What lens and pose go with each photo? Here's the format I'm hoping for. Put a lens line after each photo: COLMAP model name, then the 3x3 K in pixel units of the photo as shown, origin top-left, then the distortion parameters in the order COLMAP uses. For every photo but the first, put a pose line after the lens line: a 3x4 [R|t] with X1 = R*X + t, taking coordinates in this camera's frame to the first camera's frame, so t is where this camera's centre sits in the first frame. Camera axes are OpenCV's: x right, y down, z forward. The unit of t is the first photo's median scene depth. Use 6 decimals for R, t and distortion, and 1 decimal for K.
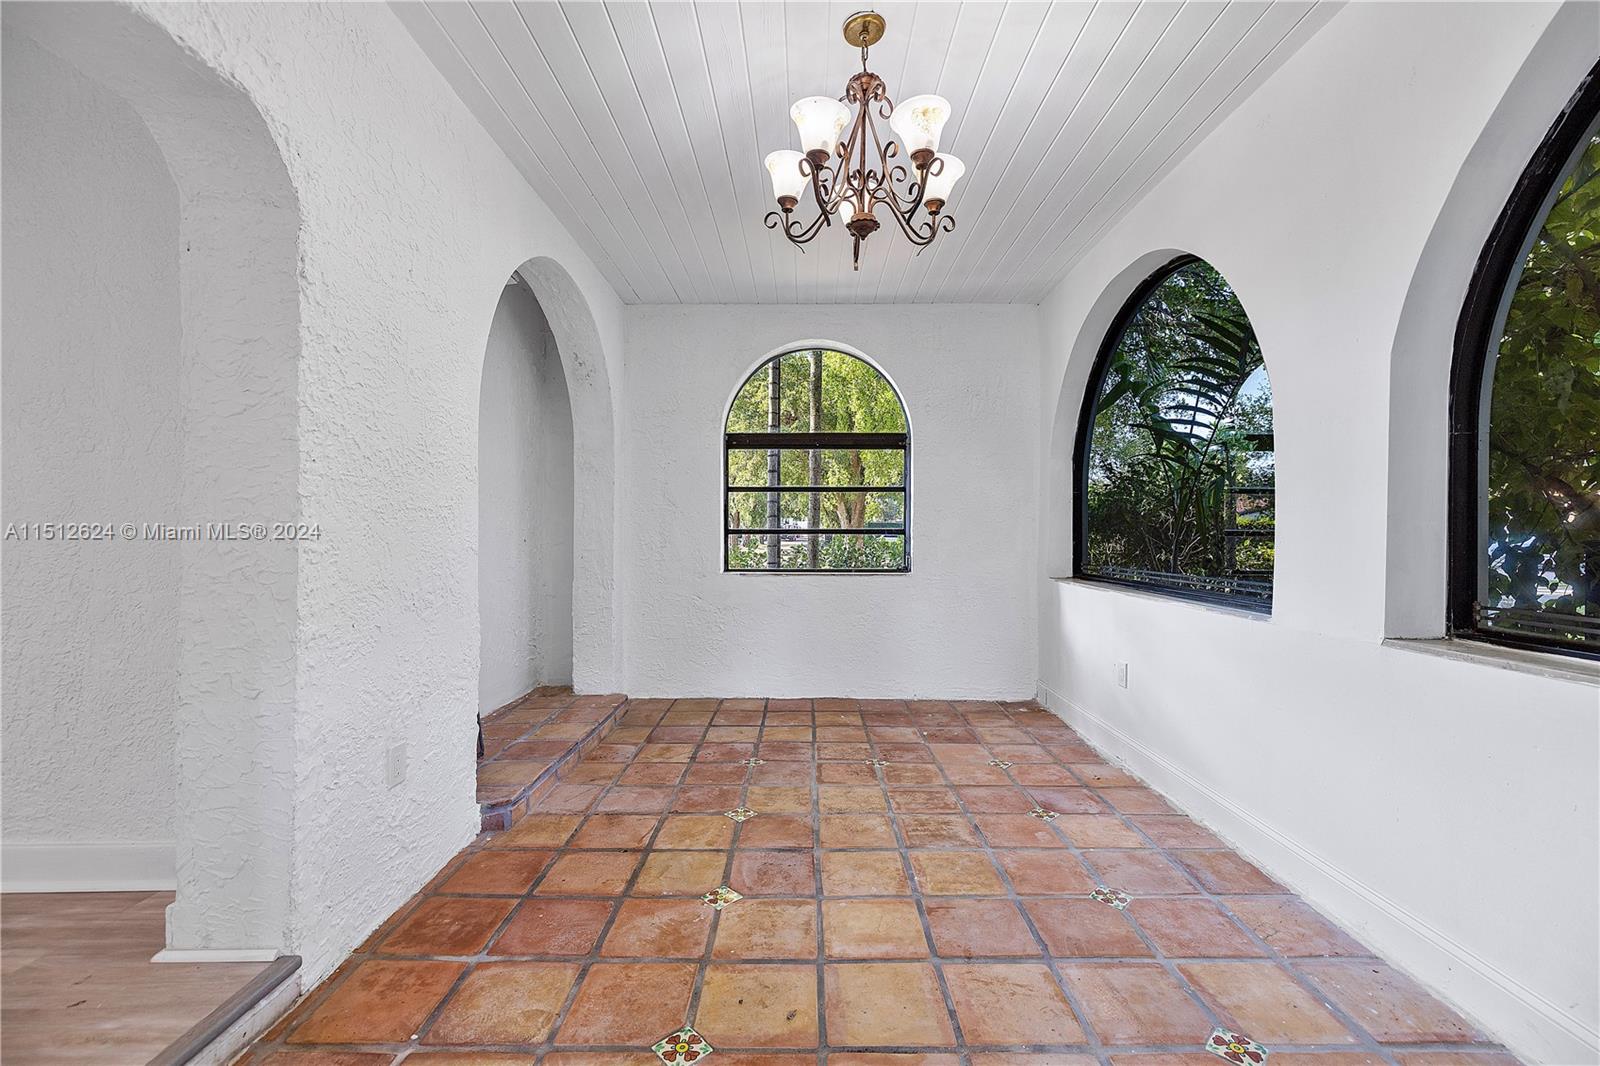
lens RADIAL K [[686.6, 0, 804.4], [0, 686.6, 536.1], [0, 0, 1]] dist [-0.000269, -0.000328]
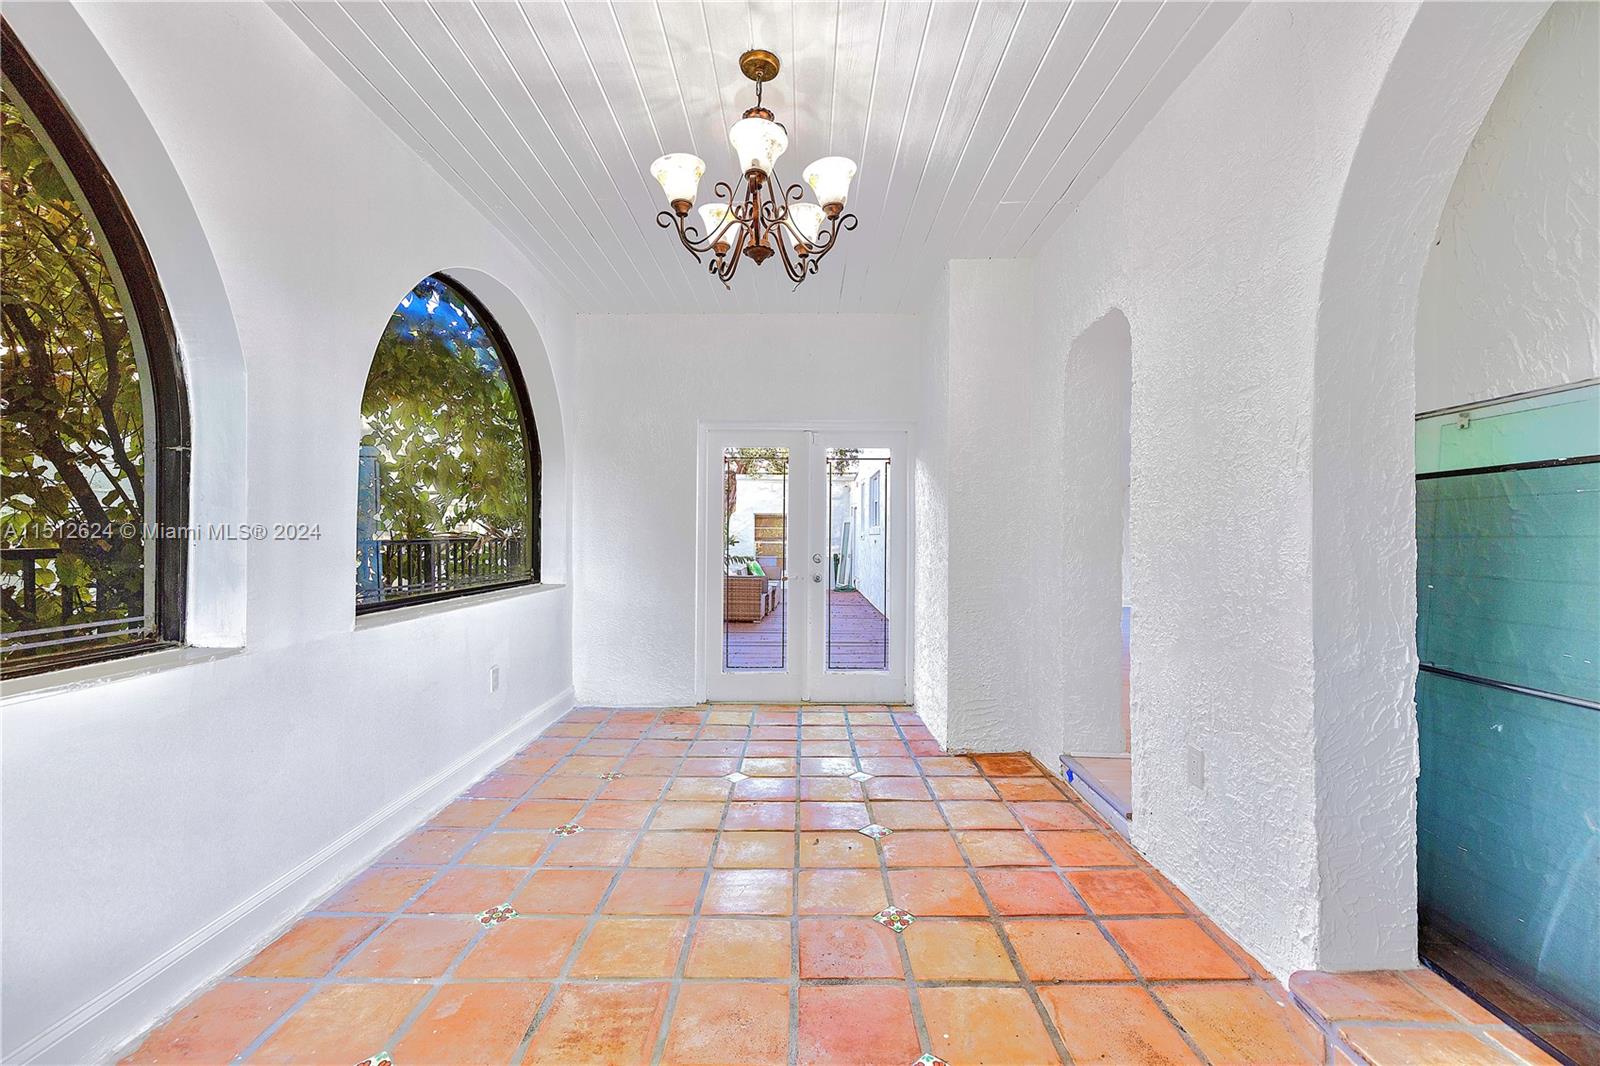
lens RADIAL K [[686.6, 0, 801.1], [0, 686.6, 535.5], [0, 0, 1]] dist [-0.000269, -0.000328]
pose [[-0.999981, -0.005543, -0.002691, 0.017189], [-0.005537, 0.999982, -0.002246, -0.015859], [0.002703, -0.002231, -0.999994, 1.828631]]
